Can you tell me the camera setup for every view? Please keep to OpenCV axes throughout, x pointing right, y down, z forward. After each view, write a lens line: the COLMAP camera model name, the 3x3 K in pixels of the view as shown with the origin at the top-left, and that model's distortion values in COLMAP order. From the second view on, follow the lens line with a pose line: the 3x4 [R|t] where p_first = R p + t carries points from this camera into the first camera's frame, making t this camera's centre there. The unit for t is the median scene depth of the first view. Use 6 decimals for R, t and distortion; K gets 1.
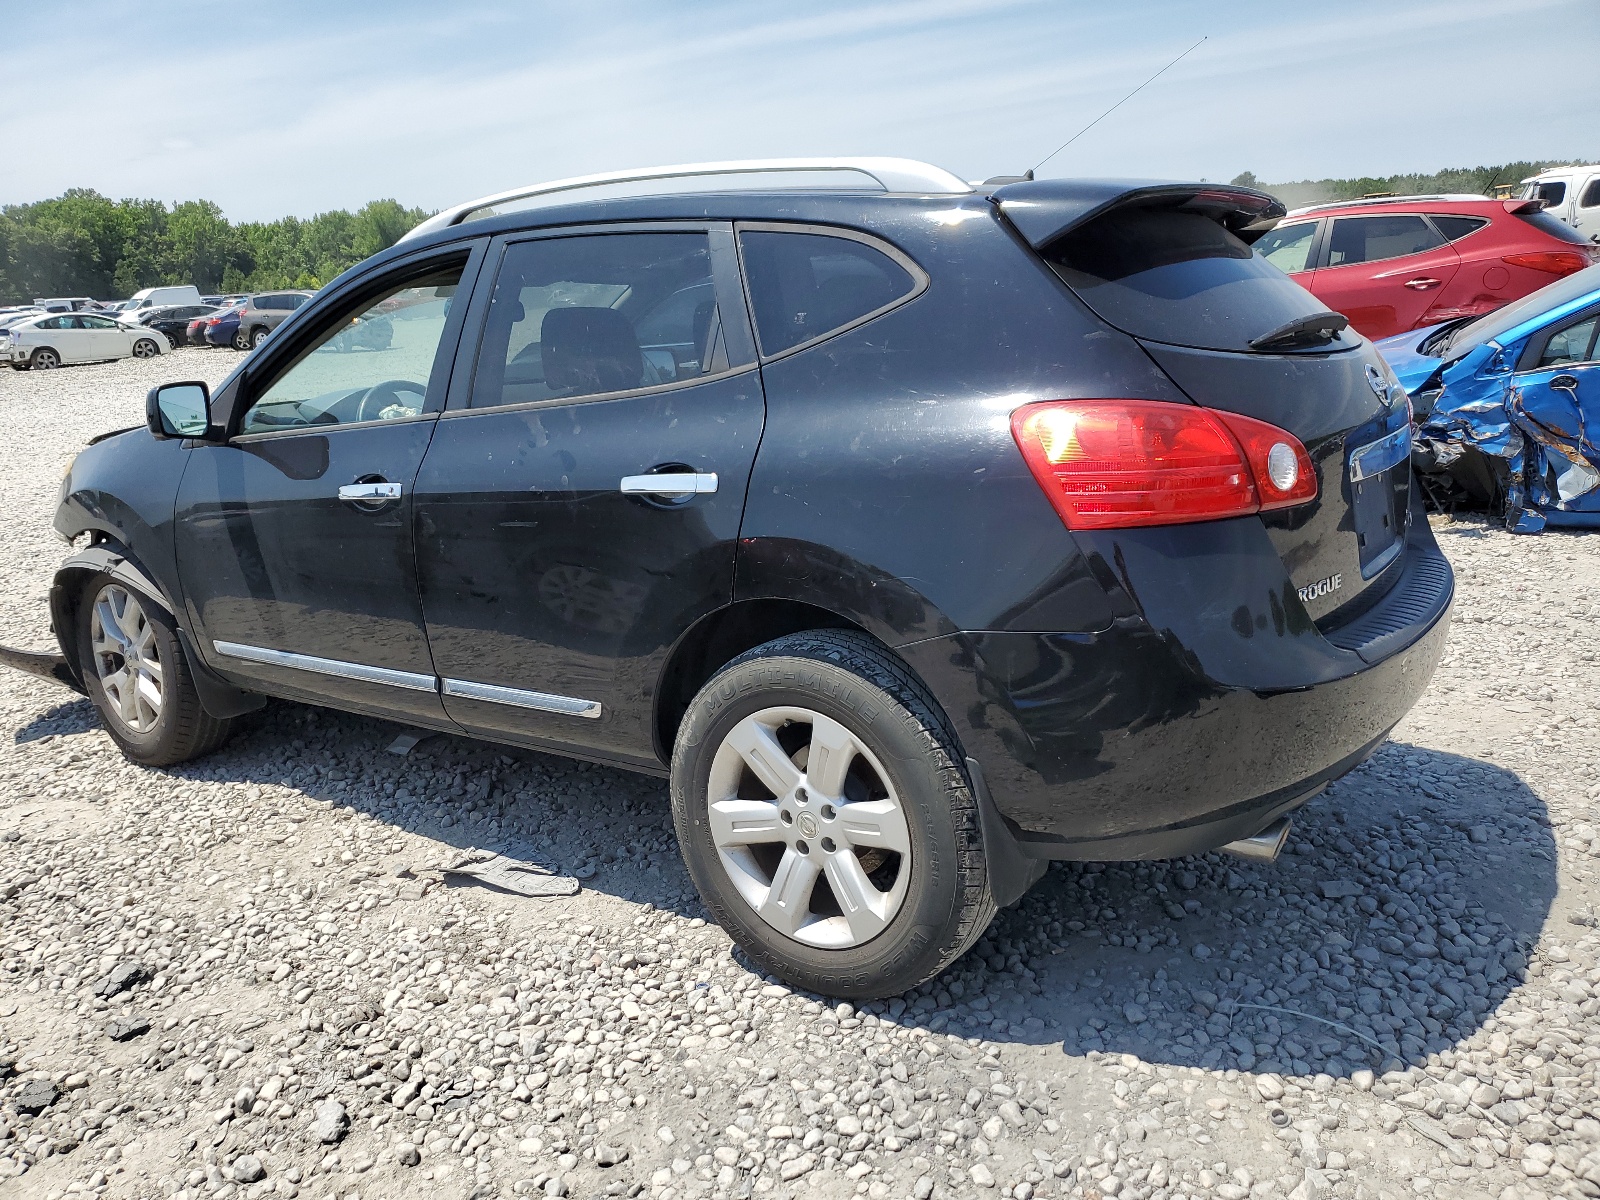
lens RADIAL K [[1223.9, 0, 799.1], [0, 1223.9, 602.4], [0, 0, 1]] dist [0.000339, -0.002426]
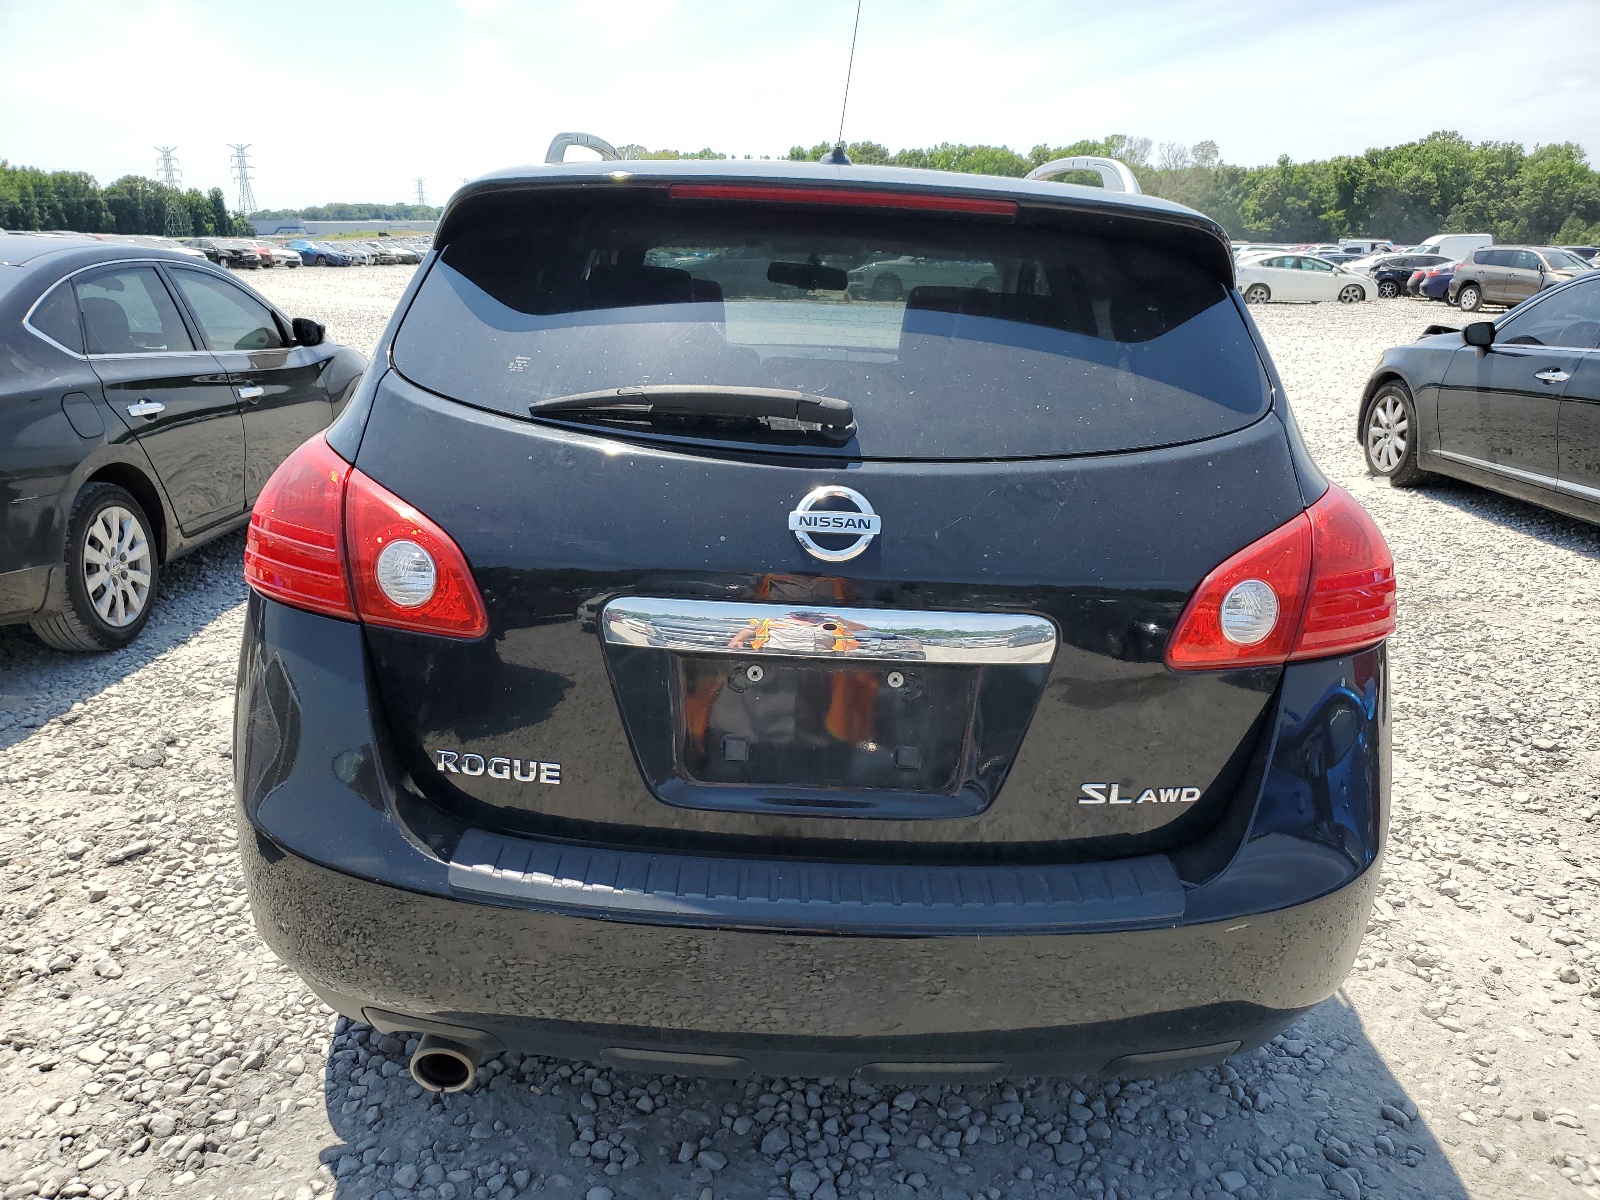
lens RADIAL K [[1223.9, 0, 799.5], [0, 1223.9, 597.5], [0, 0, 1]] dist [0.000339, -0.002426]
pose [[0.470424, 0.299495, -0.830063, 0.108353], [-0.266051, 0.945010, 0.190190, -0.028956], [0.841379, 0.131369, 0.524237, 0.084909]]
